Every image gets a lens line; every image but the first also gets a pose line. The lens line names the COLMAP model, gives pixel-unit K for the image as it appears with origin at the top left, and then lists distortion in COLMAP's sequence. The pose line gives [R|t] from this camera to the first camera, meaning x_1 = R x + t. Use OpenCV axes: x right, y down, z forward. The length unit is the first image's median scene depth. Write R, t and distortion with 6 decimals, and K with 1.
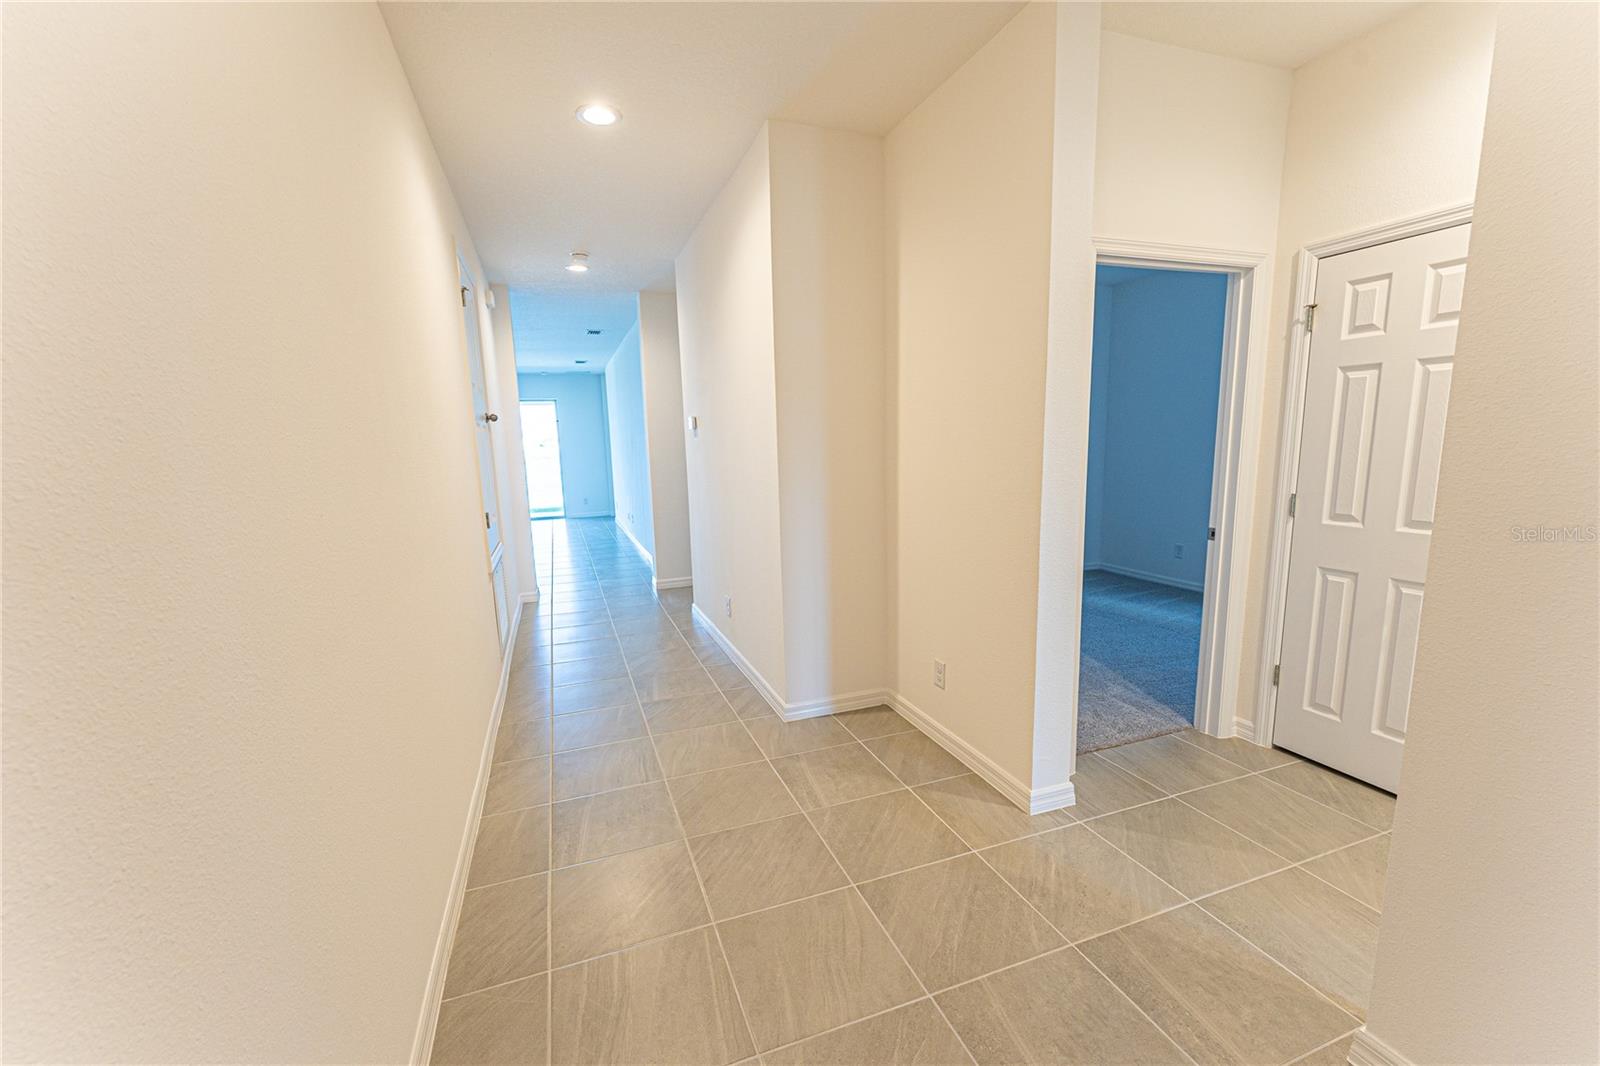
lens RADIAL K [[652.5, 0, 796.9], [0, 652.5, 541.9], [0, 0, 1]] dist [0.000757, -0.000057]
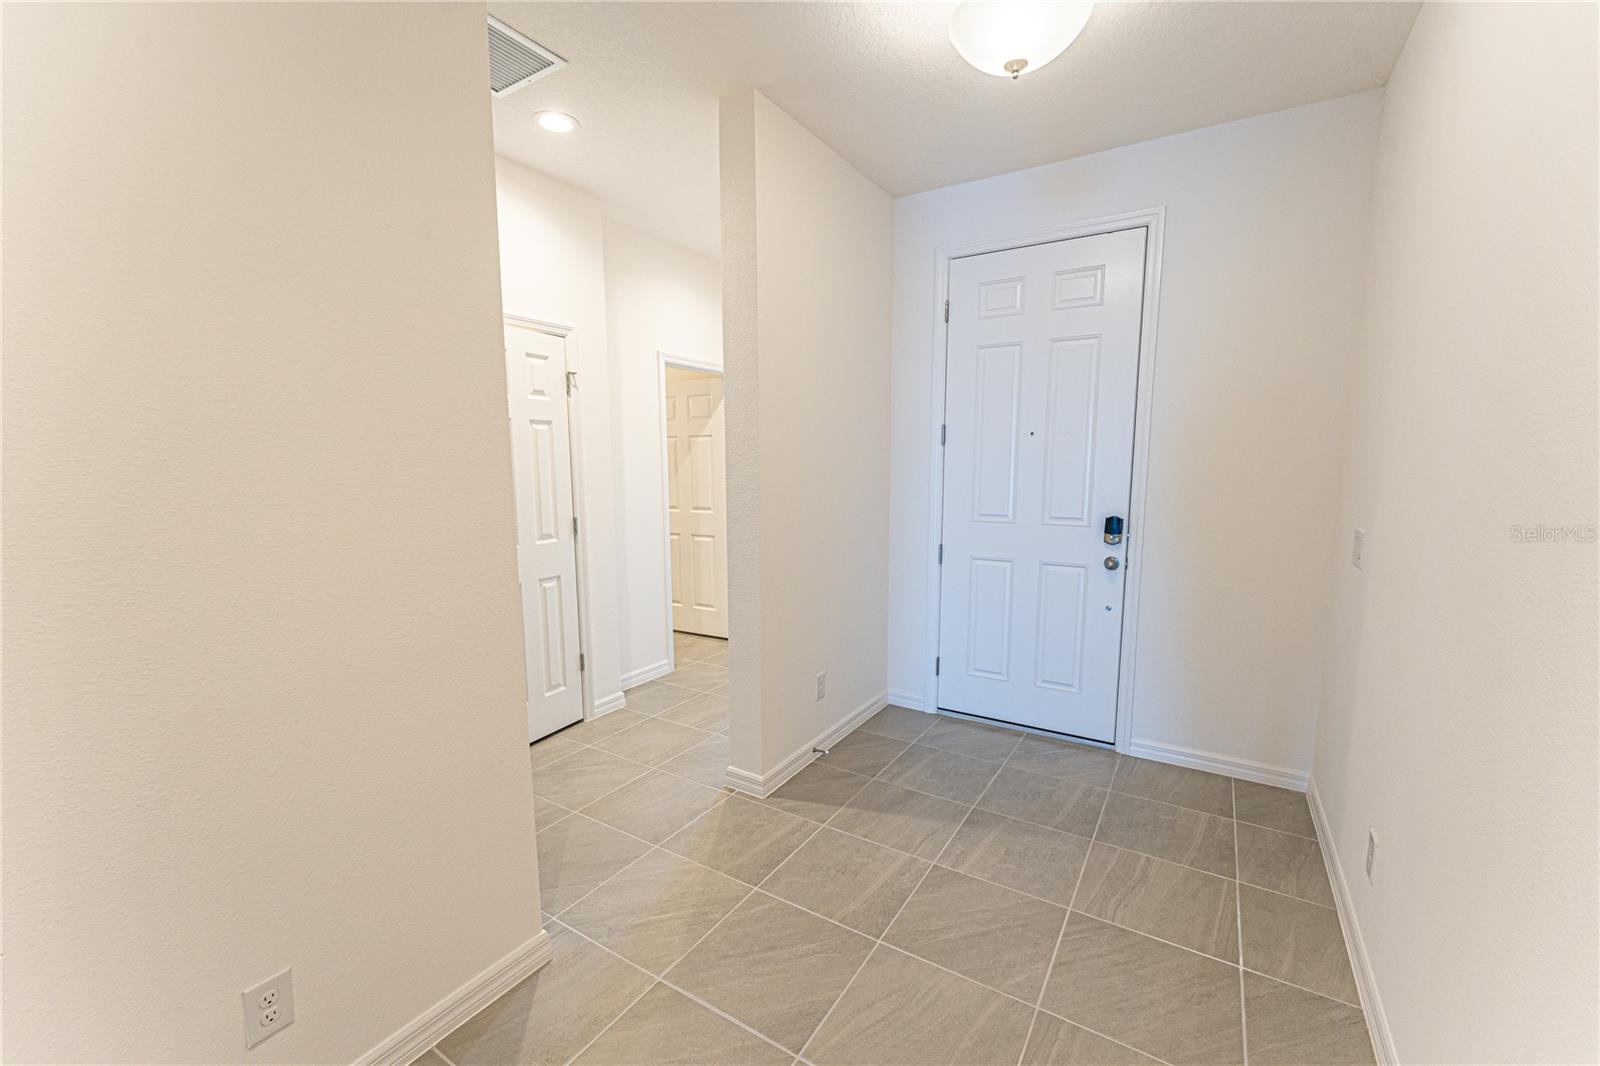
lens RADIAL K [[656.7, 0, 796.9], [0, 656.7, 545.0], [0, 0, 1]] dist [0.000203, -0.000069]
pose [[-0.607556, -0.073282, 0.790889, -0.419057], [0.140033, 0.970255, 0.197474, -0.177552], [-0.781835, 0.230728, -0.579223, 1.165767]]
